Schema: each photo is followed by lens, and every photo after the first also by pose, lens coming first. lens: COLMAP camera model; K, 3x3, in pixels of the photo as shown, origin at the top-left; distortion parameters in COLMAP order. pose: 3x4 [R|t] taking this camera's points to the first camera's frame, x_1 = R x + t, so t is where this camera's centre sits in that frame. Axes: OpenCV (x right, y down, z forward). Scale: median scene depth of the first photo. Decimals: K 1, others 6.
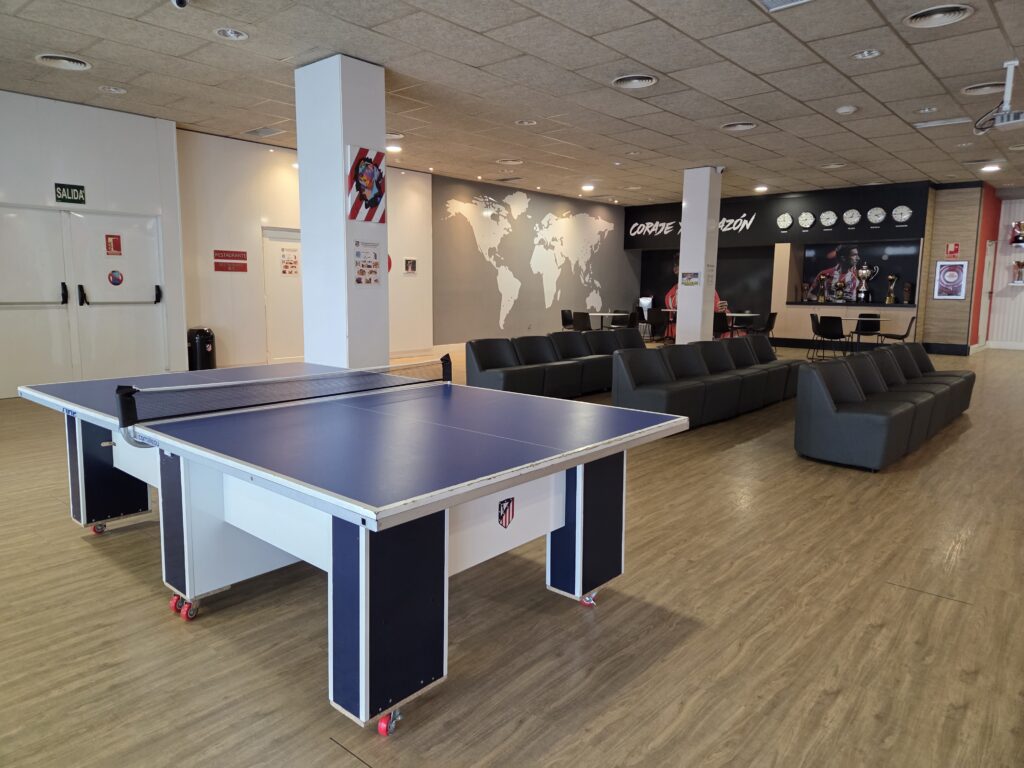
lens RADIAL K [[693.8, 0, 514.0], [0, 693.8, 367.8], [0, 0, 1]] dist [0.064648, -0.051768]
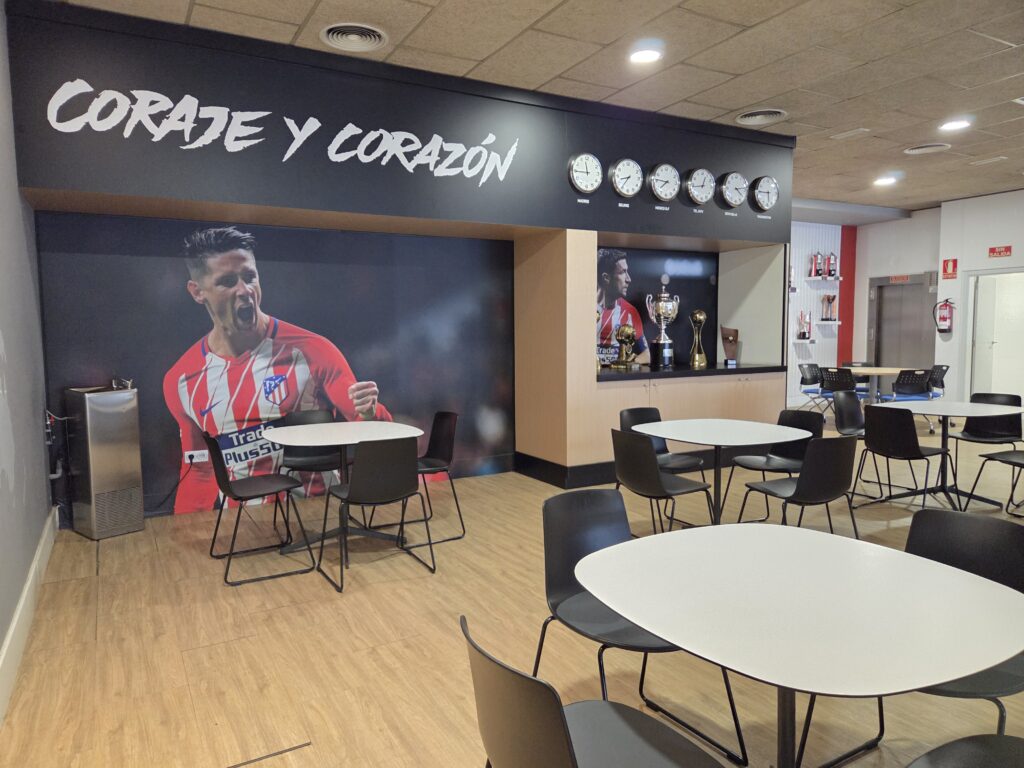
lens RADIAL K [[693.8, 0, 509.1], [0, 693.8, 387.8], [0, 0, 1]] dist [0.064648, -0.051768]
pose [[0.345767, -0.086667, 0.934309, -0.009384], [0.122568, 0.991366, 0.046601, -0.111114], [-0.930281, 0.098403, 0.353404, 0.899891]]
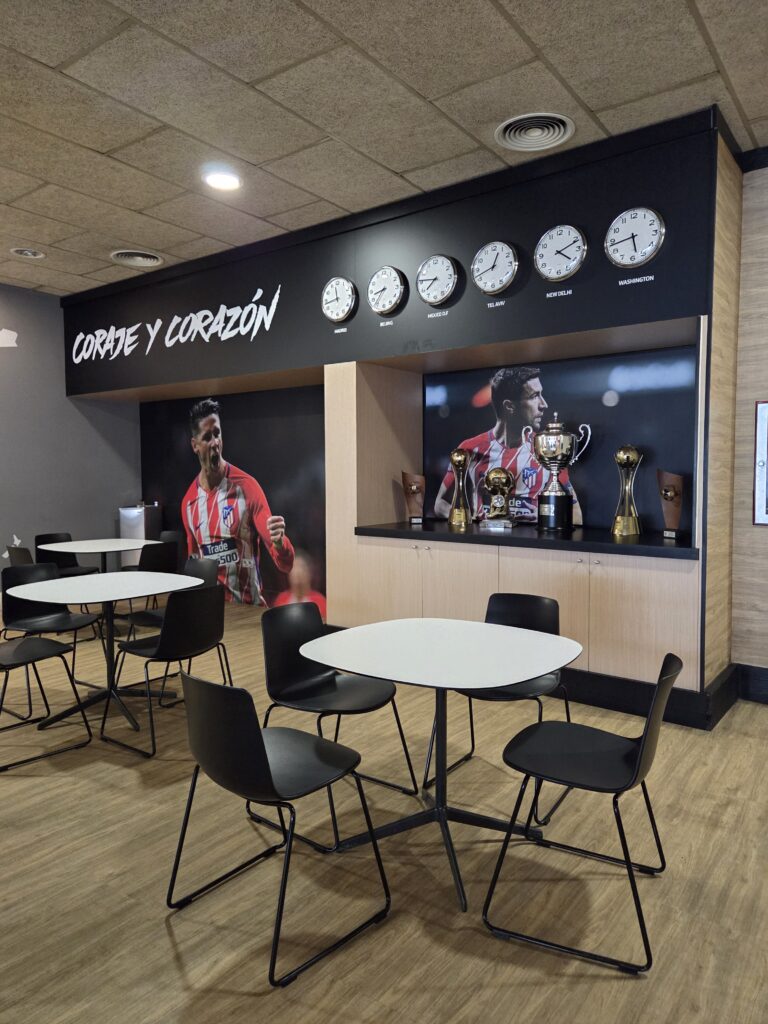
lens RADIAL K [[693.8, 0, 388.4], [0, 693.8, 506.7], [0, 0, 1]] dist [0.064648, -0.051768]
pose [[0.997965, -0.010612, 0.062870, 0.382228], [0.014743, 0.997736, -0.065623, -0.080490], [-0.062031, 0.066416, 0.995862, 0.645668]]
